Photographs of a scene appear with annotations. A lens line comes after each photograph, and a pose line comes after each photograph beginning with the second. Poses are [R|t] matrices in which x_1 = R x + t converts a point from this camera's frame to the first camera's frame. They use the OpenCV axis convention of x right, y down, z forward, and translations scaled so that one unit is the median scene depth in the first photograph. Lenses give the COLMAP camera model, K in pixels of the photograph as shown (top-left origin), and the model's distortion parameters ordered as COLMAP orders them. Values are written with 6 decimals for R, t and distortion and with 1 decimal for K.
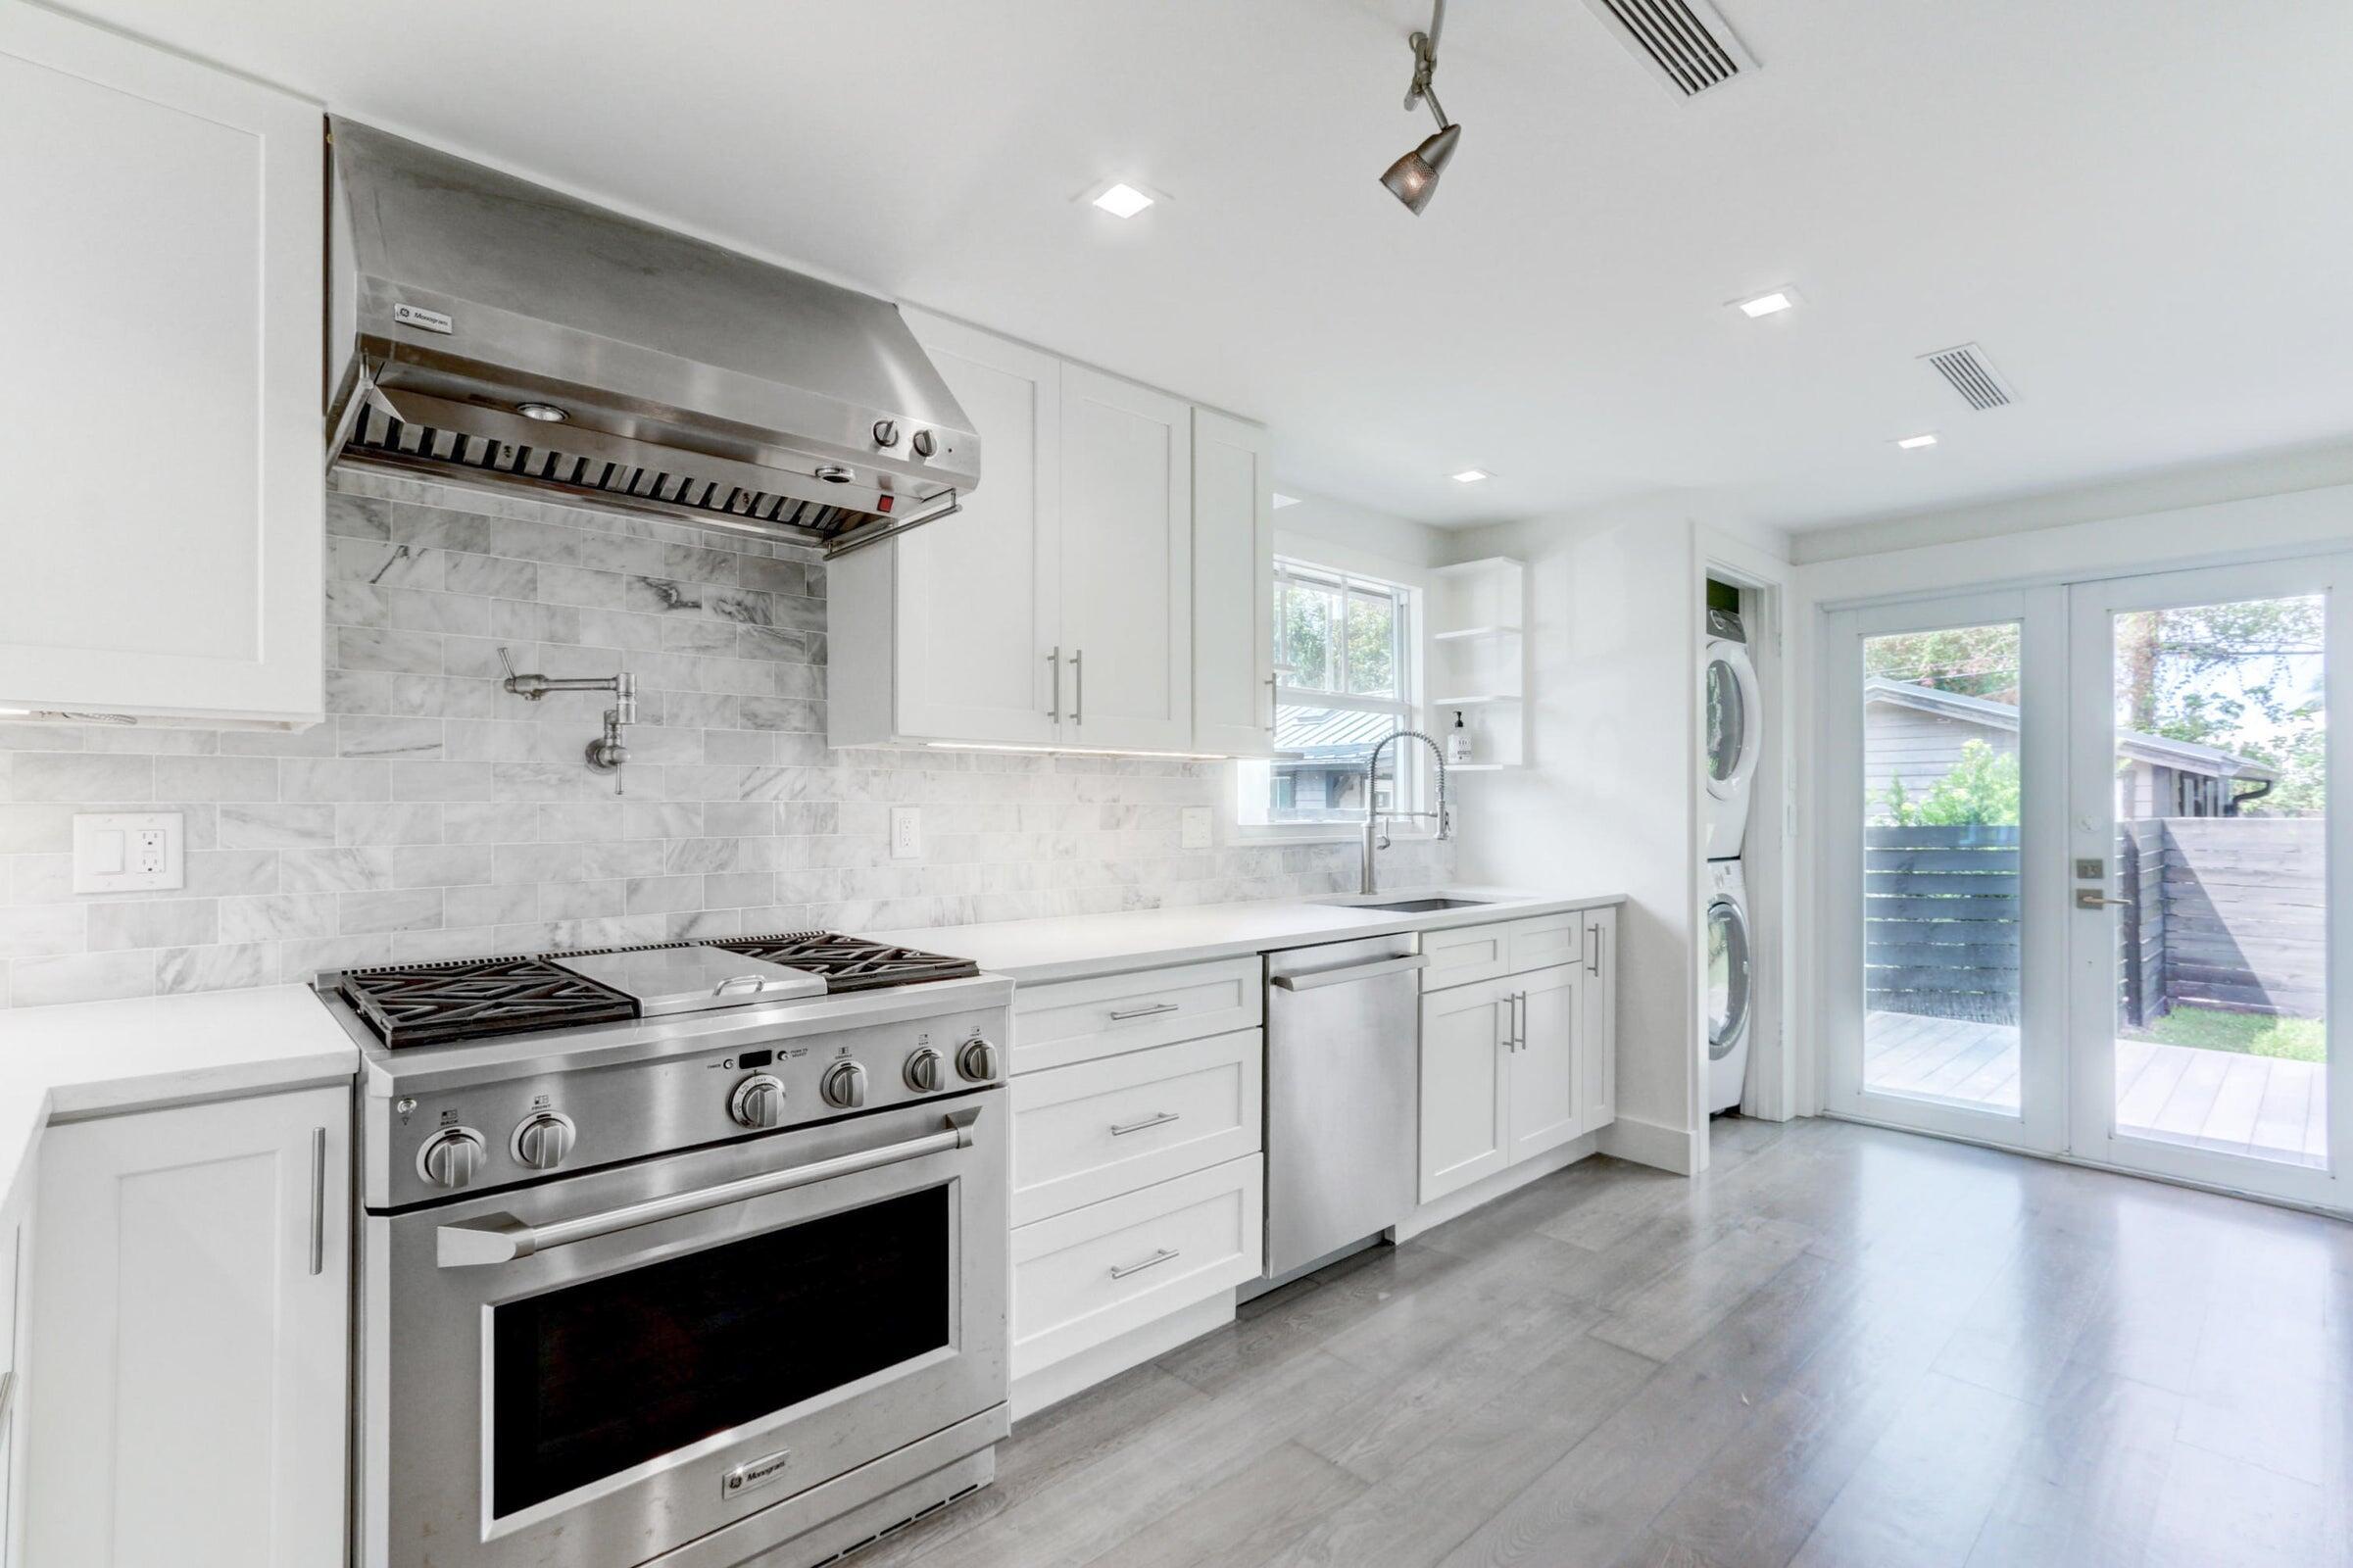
lens RADIAL K [[1075.7, 0, 1138.2], [0, 1075.7, 795.4], [0, 0, 1]] dist [-0.007031, 0.001612]
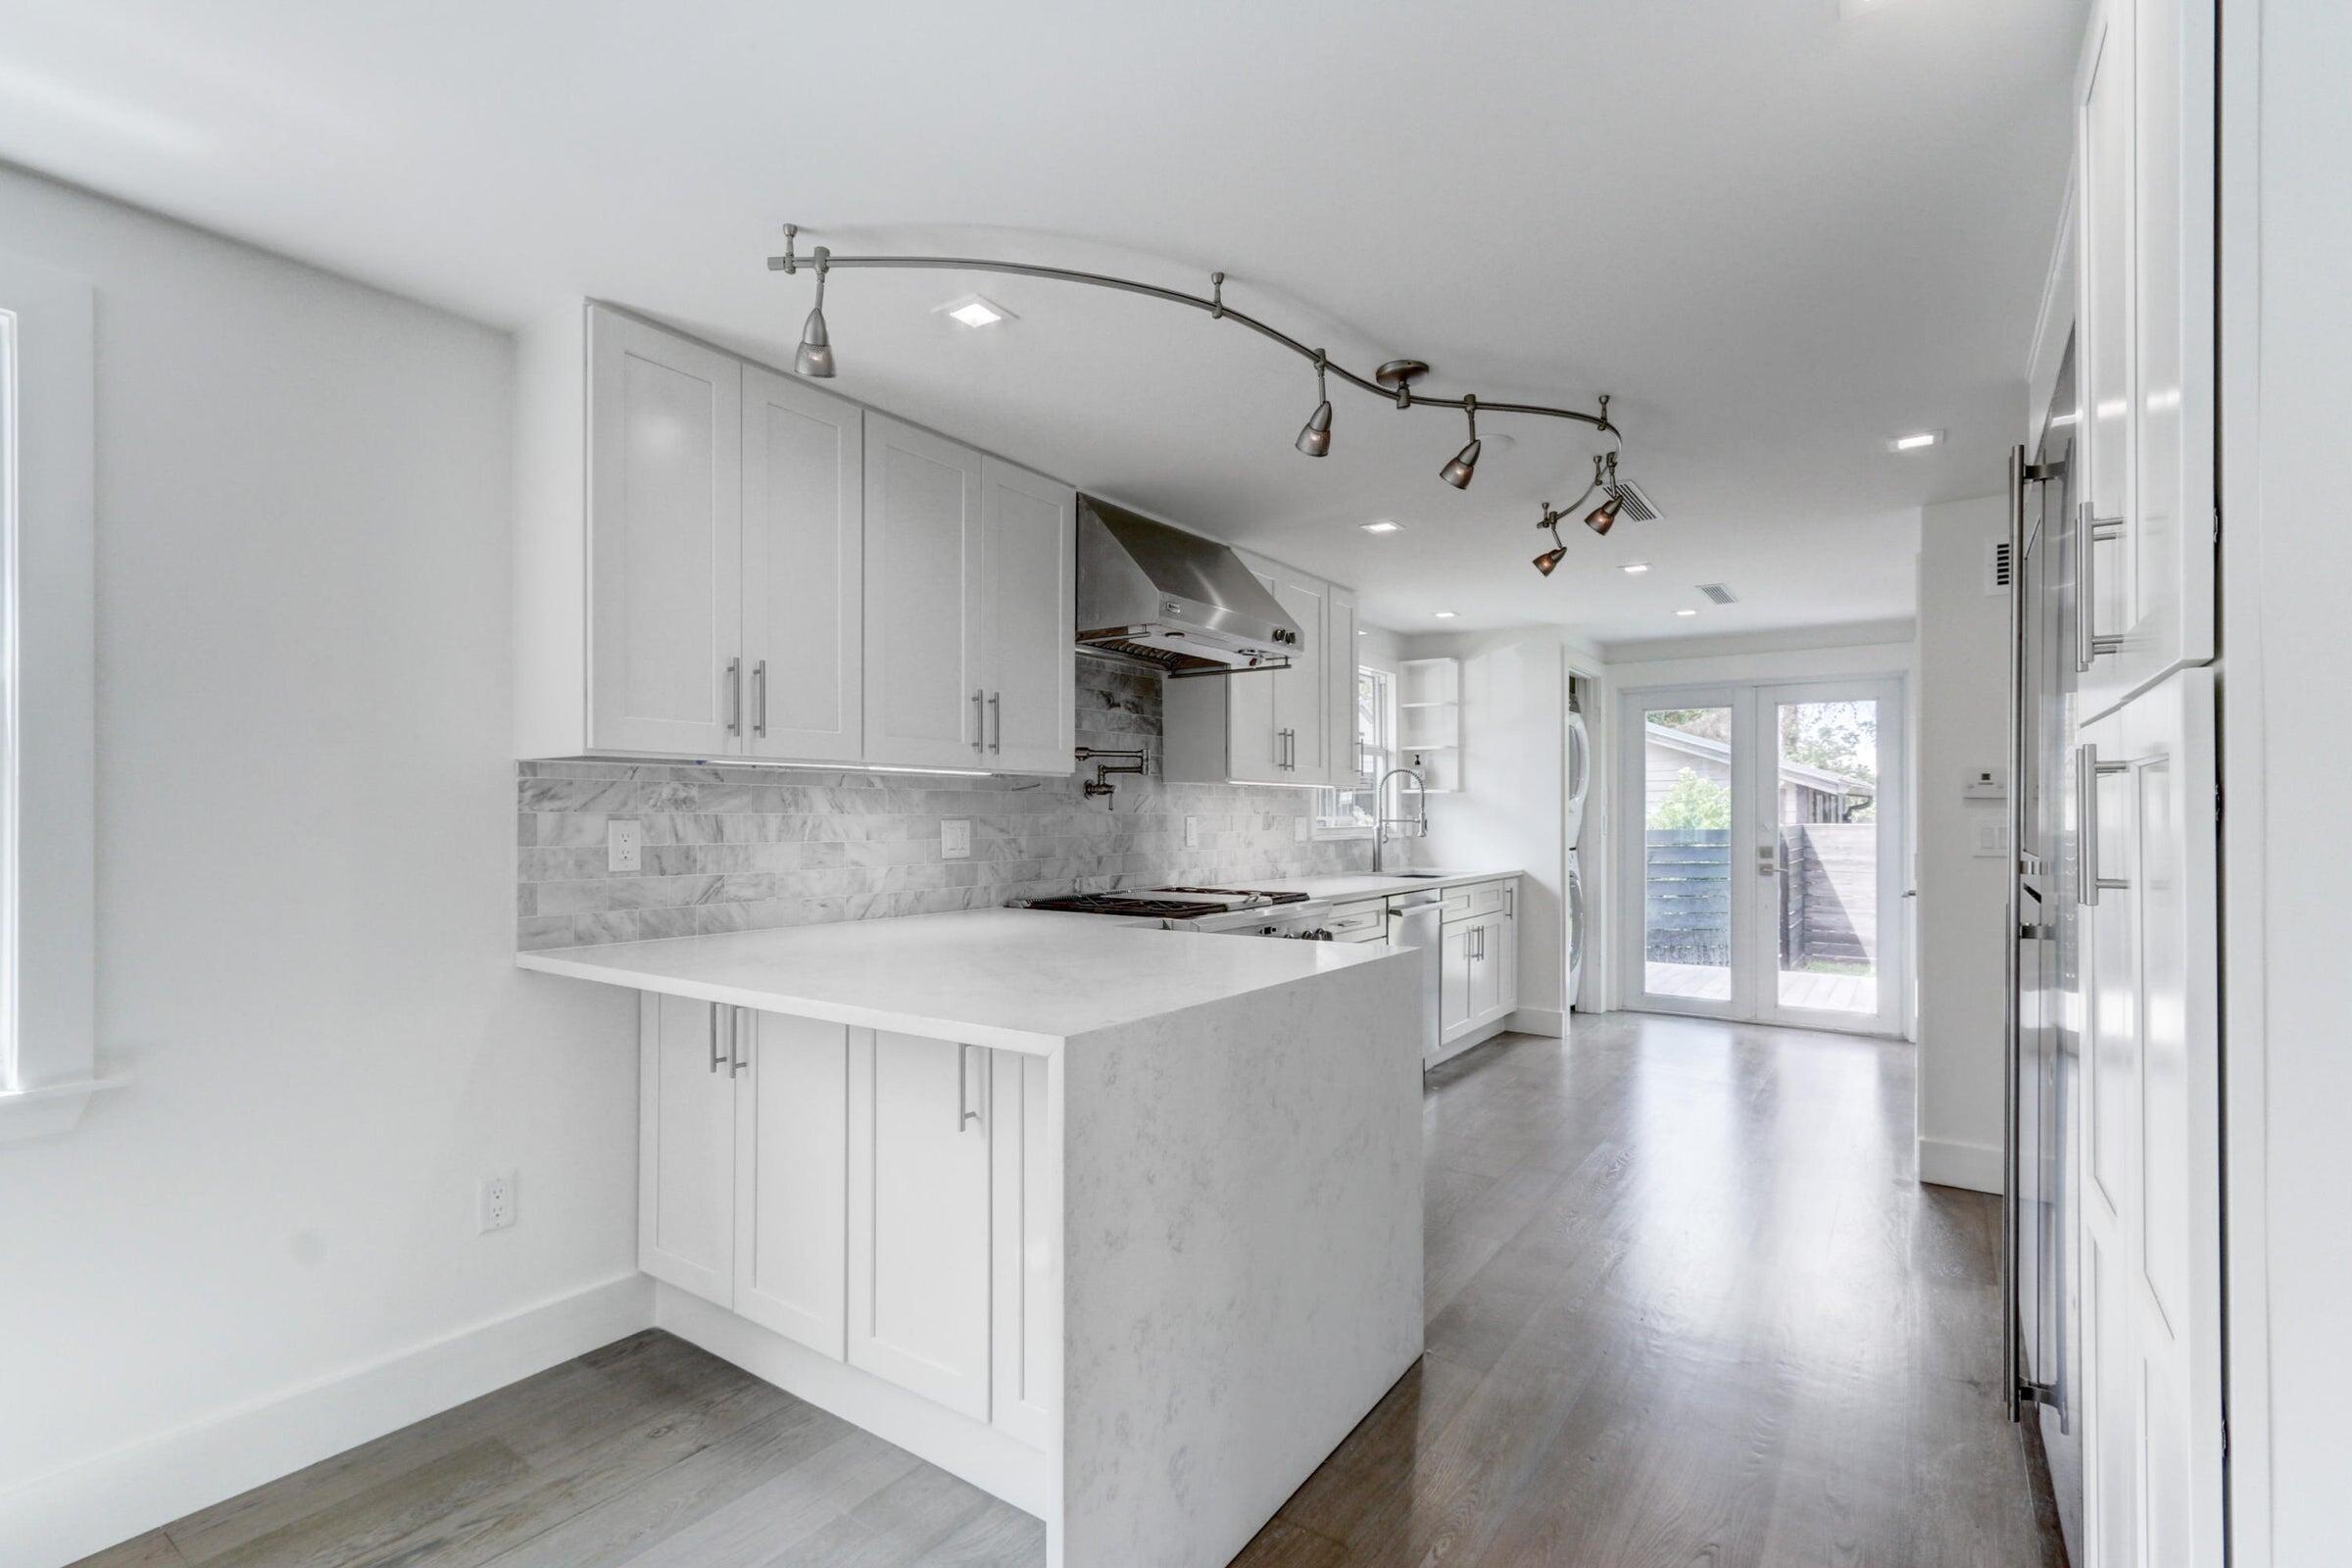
lens RADIAL K [[1075.2, 0, 1151.5], [0, 1075.2, 806.4], [0, 0, 1]] dist [-0.007031, 0.001612]
pose [[0.976465, 0.002544, 0.215663, -0.462421], [-0.003120, 0.999992, 0.002331, -0.006739], [-0.215655, -0.002949, 0.976465, -0.485637]]
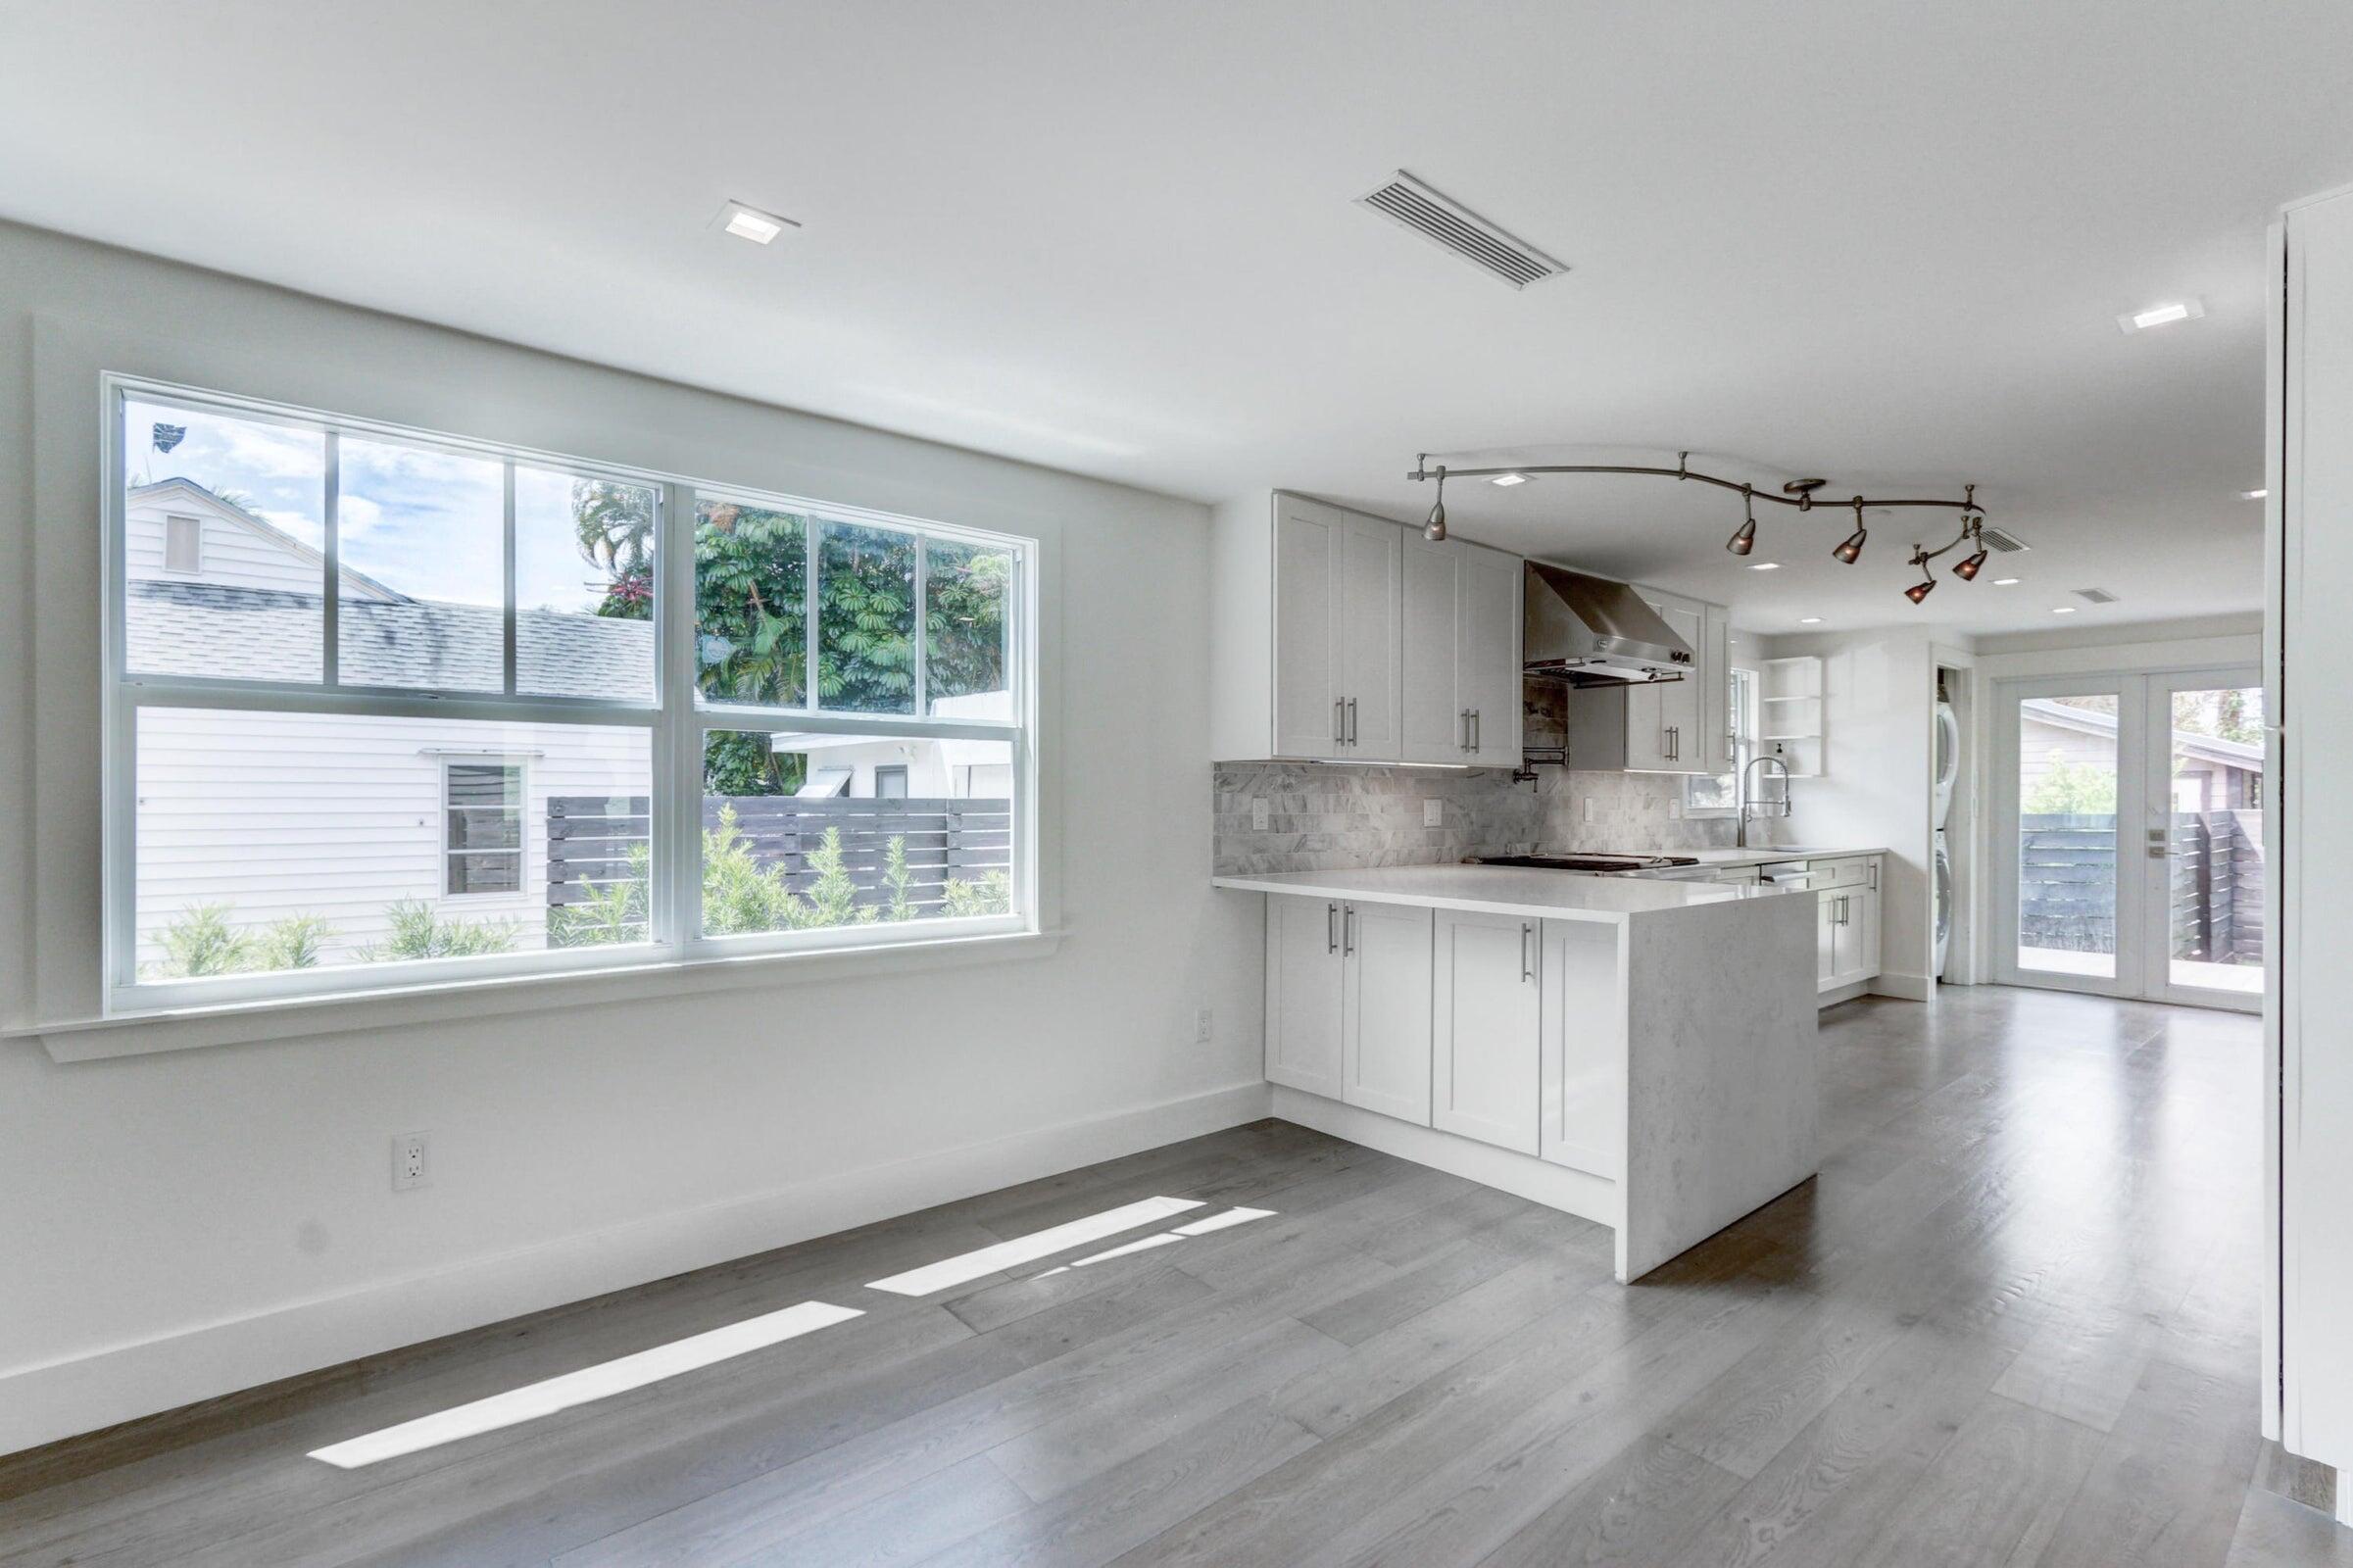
lens RADIAL K [[1075.7, 0, 1153.1], [0, 1075.7, 796.5], [0, 0, 1]] dist [-0.007031, 0.001612]
pose [[0.999104, 0.005031, -0.042020, -0.710273], [-0.004553, 0.999924, 0.011456, -0.009021], [0.042075, -0.011255, 0.999051, -0.854838]]
